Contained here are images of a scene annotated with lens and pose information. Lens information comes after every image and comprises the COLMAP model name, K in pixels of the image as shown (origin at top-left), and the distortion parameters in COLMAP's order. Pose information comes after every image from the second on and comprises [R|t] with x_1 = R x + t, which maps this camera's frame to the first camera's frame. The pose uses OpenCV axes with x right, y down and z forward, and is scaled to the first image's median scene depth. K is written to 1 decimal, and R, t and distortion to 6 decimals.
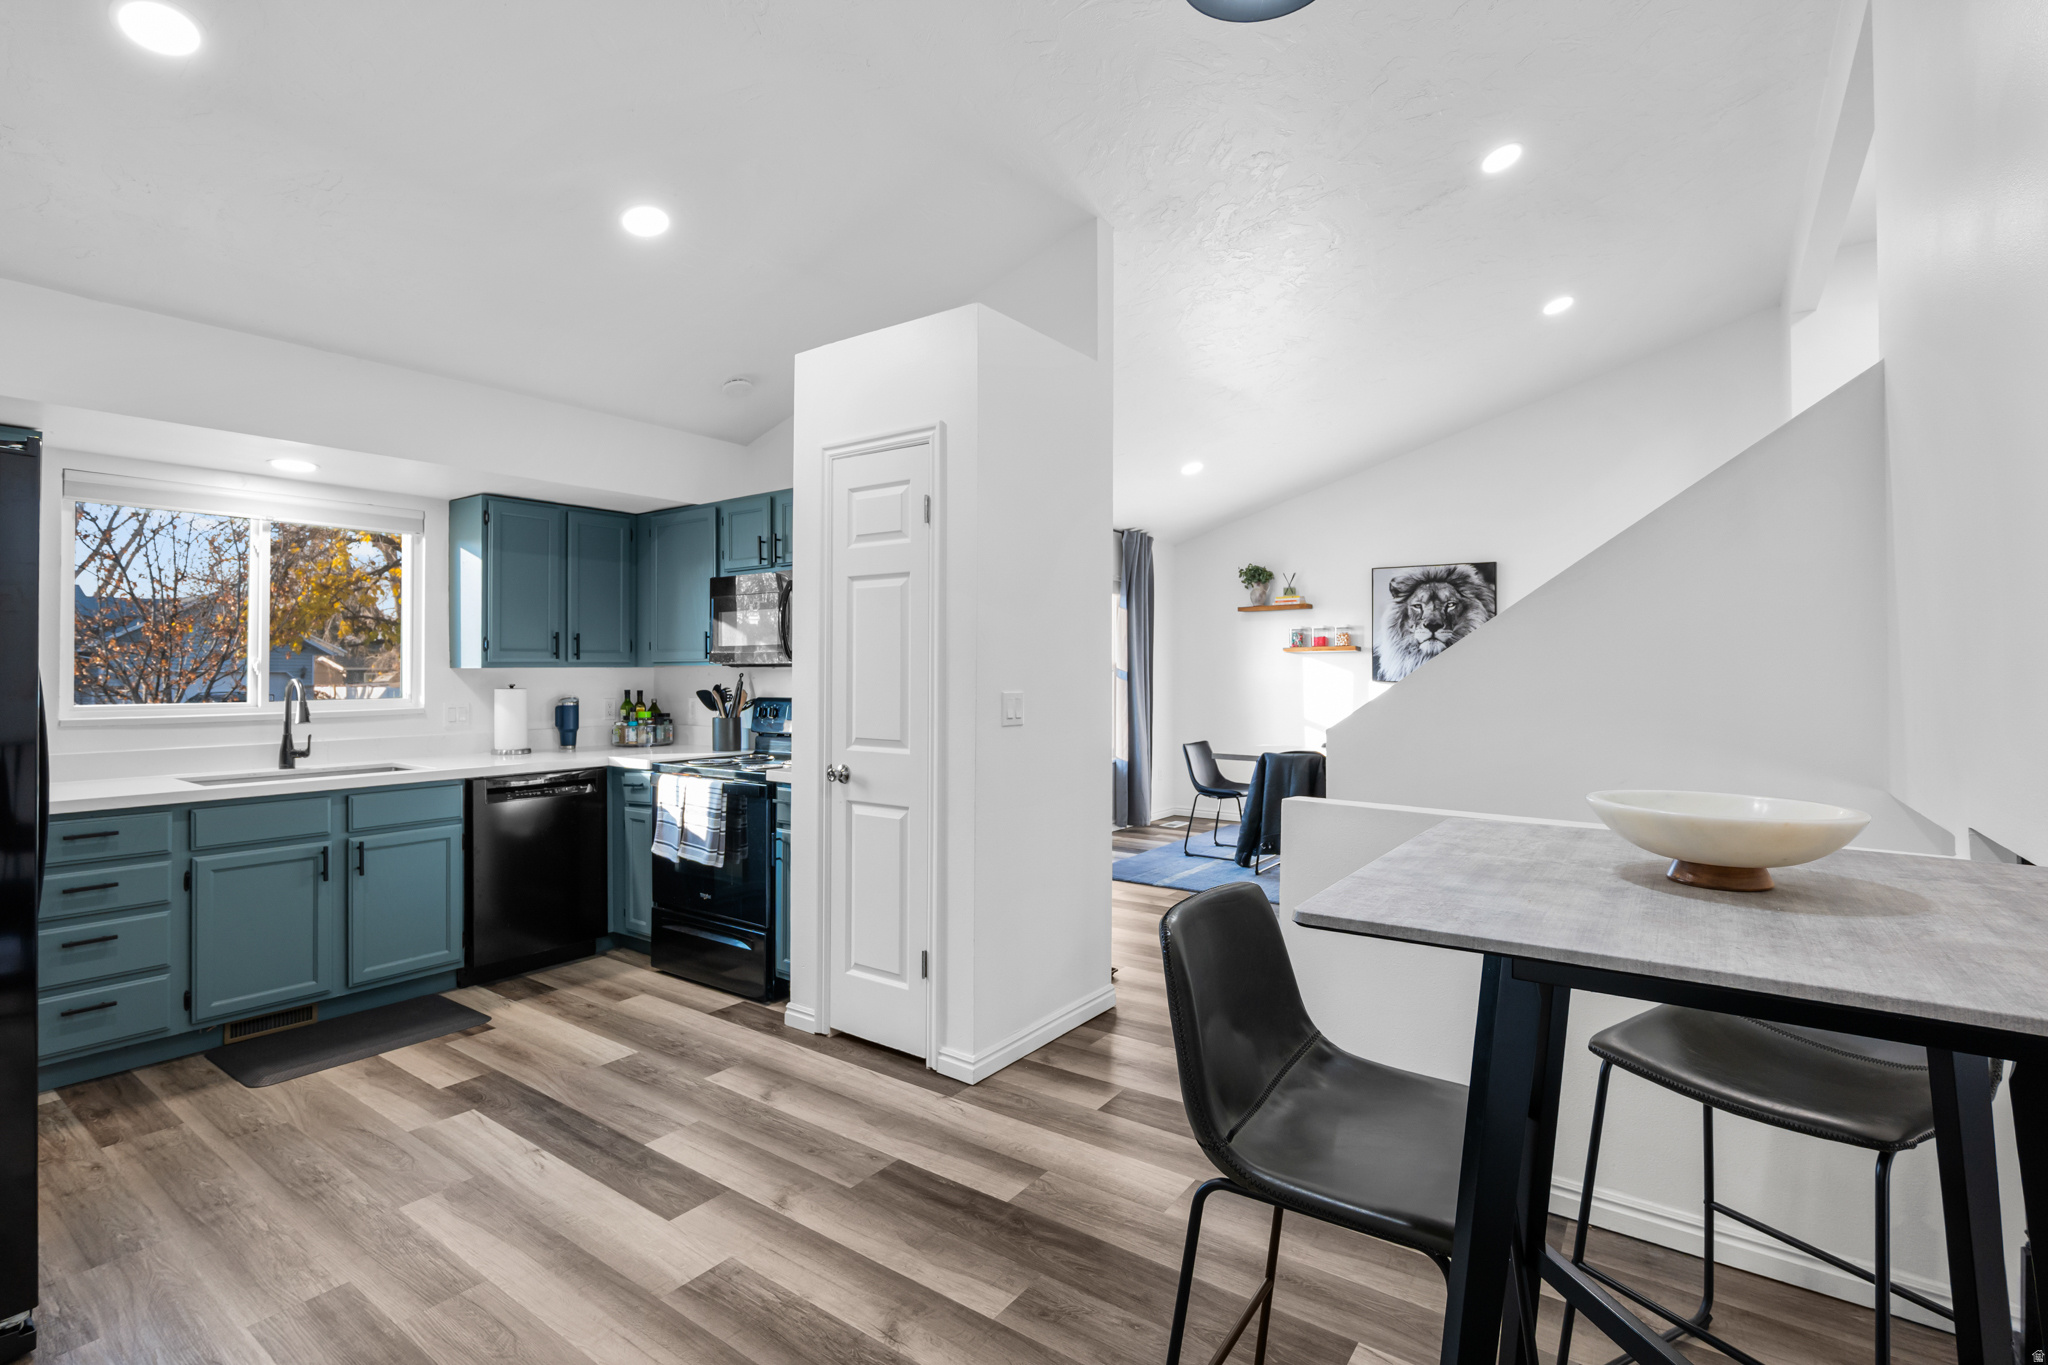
lens RADIAL K [[945.3, 0, 1020.8], [0, 945.3, 661.2], [0, 0, 1]] dist [-0.025351, 0.006938]
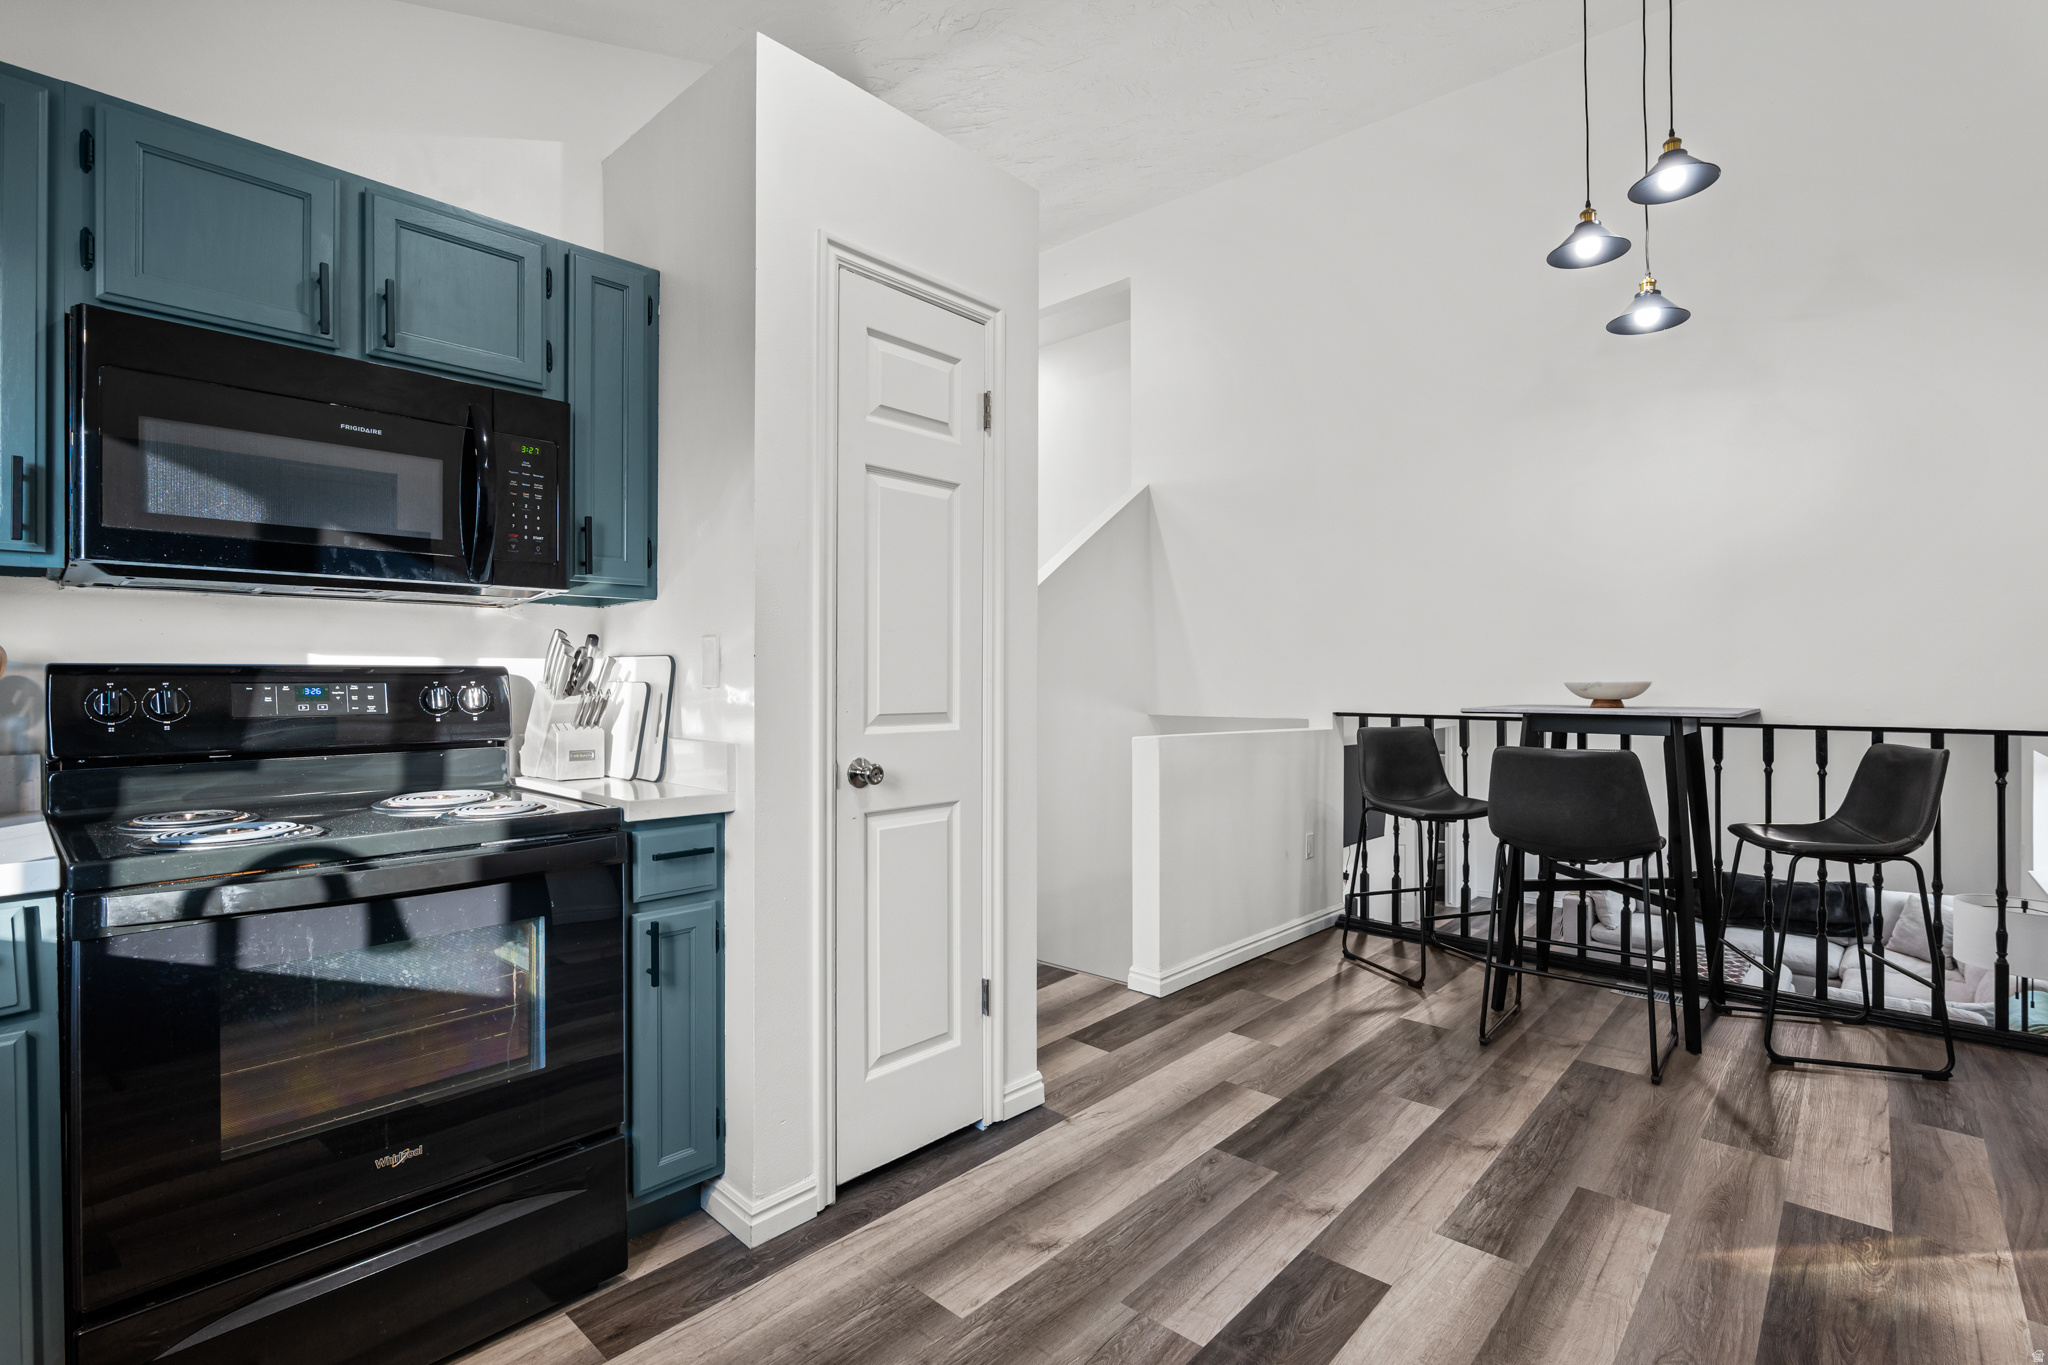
lens RADIAL K [[945.3, 0, 1022.7], [0, 945.3, 683.1], [0, 0, 1]] dist [-0.025351, 0.006938]
pose [[0.122821, -0.004229, 0.992420, -0.784426], [-0.012528, 0.999905, 0.005811, 0.052419], [-0.992350, -0.013146, 0.122756, 0.793438]]
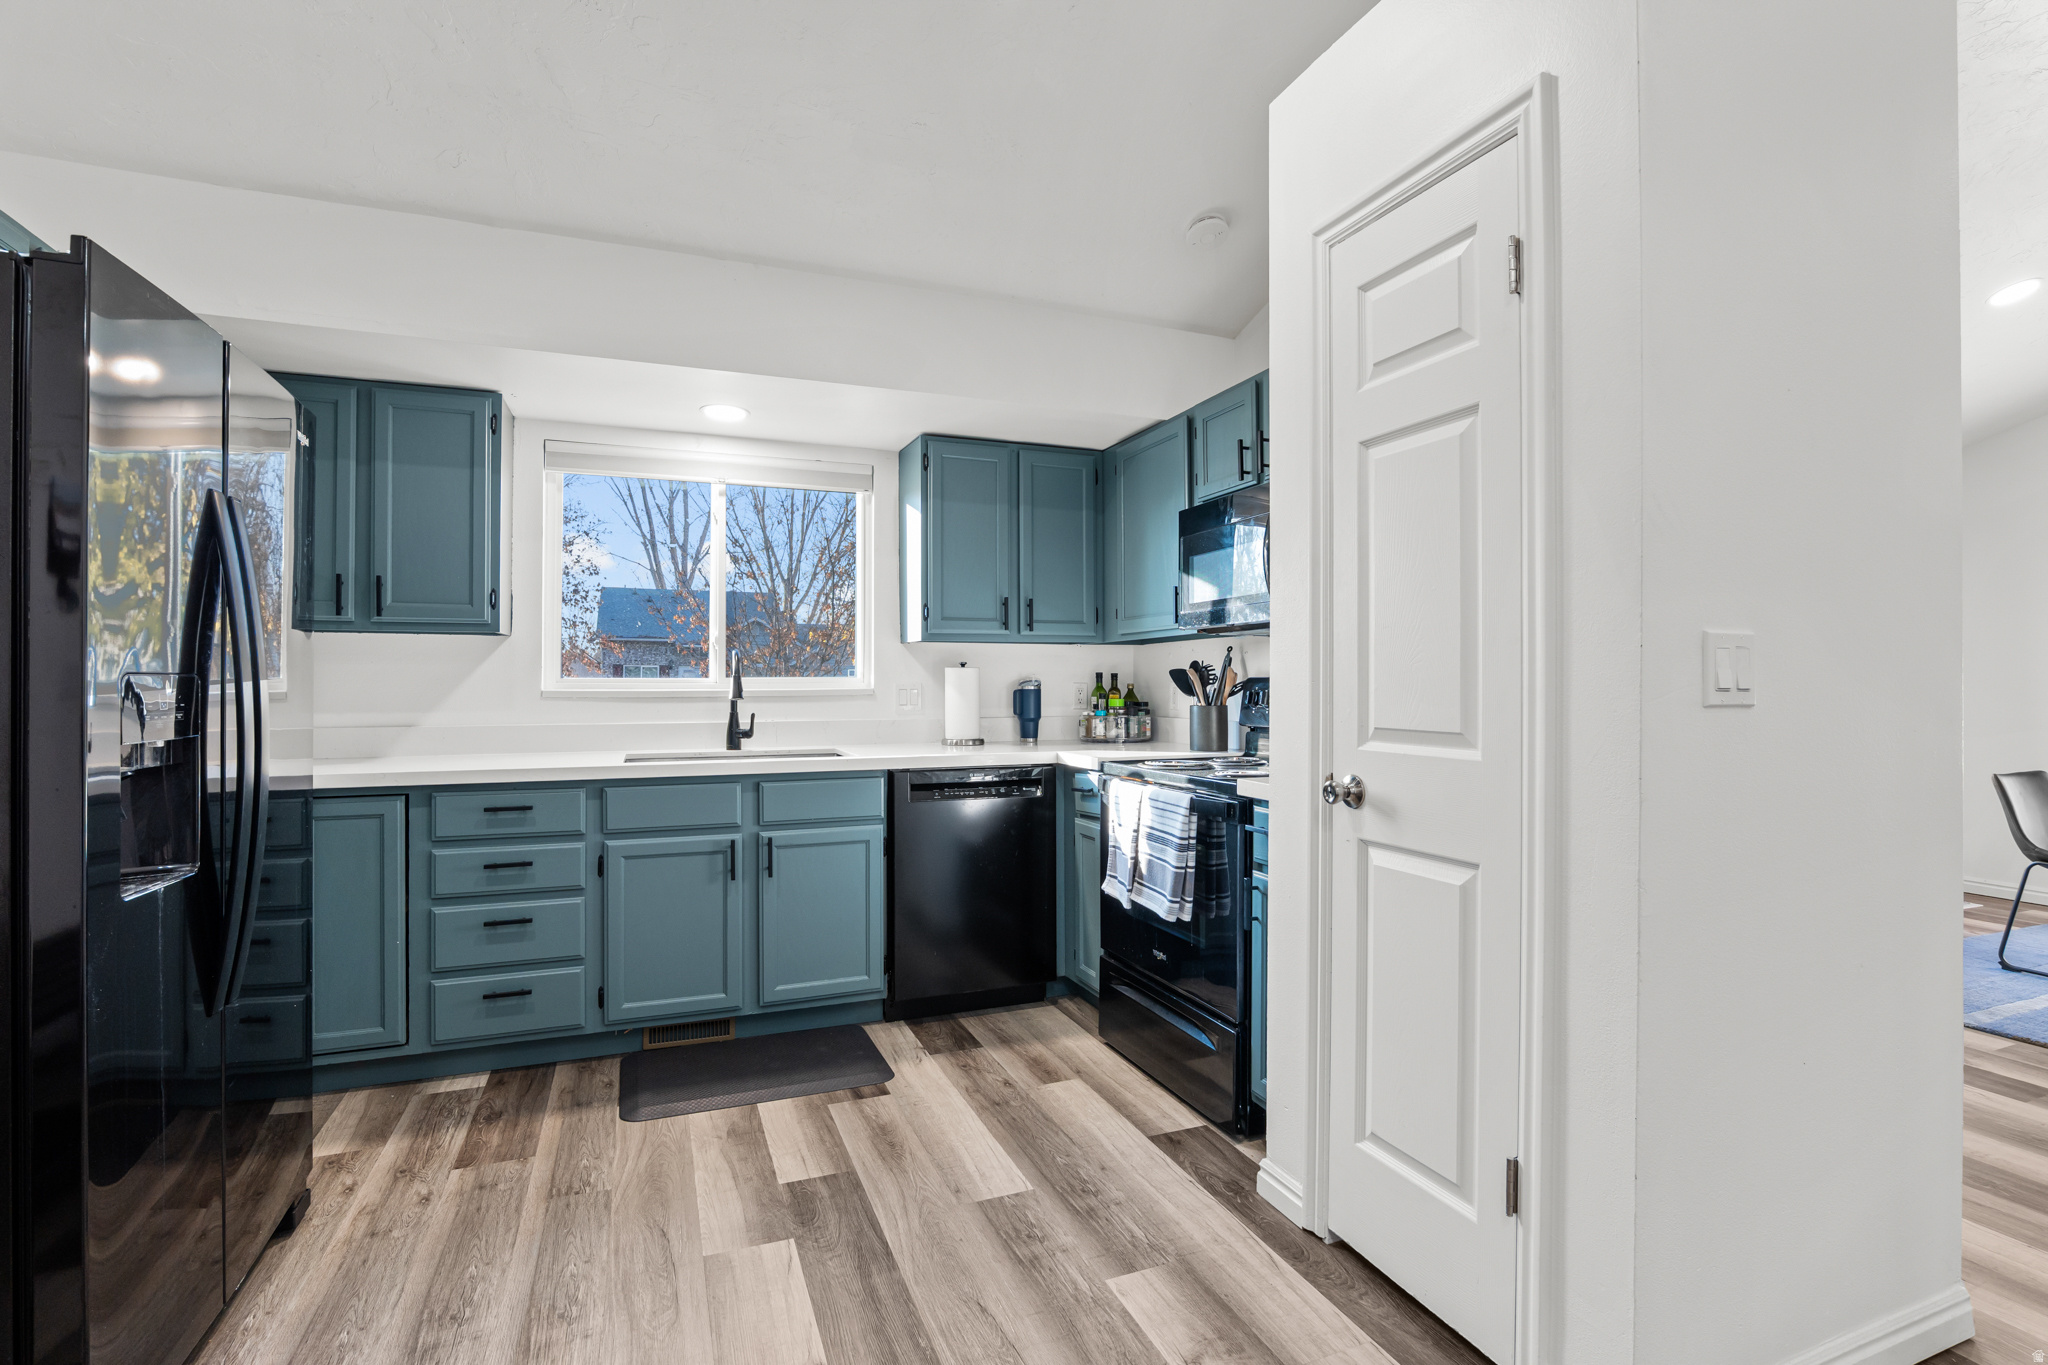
lens RADIAL K [[945.3, 0, 1031.1], [0, 945.3, 675.1], [0, 0, 1]] dist [-0.025351, 0.006938]
pose [[0.846393, -0.003707, -0.532546, -0.048774], [0.004695, 0.999989, 0.000502, 0.047237], [0.532538, -0.002925, 0.846401, 0.409168]]
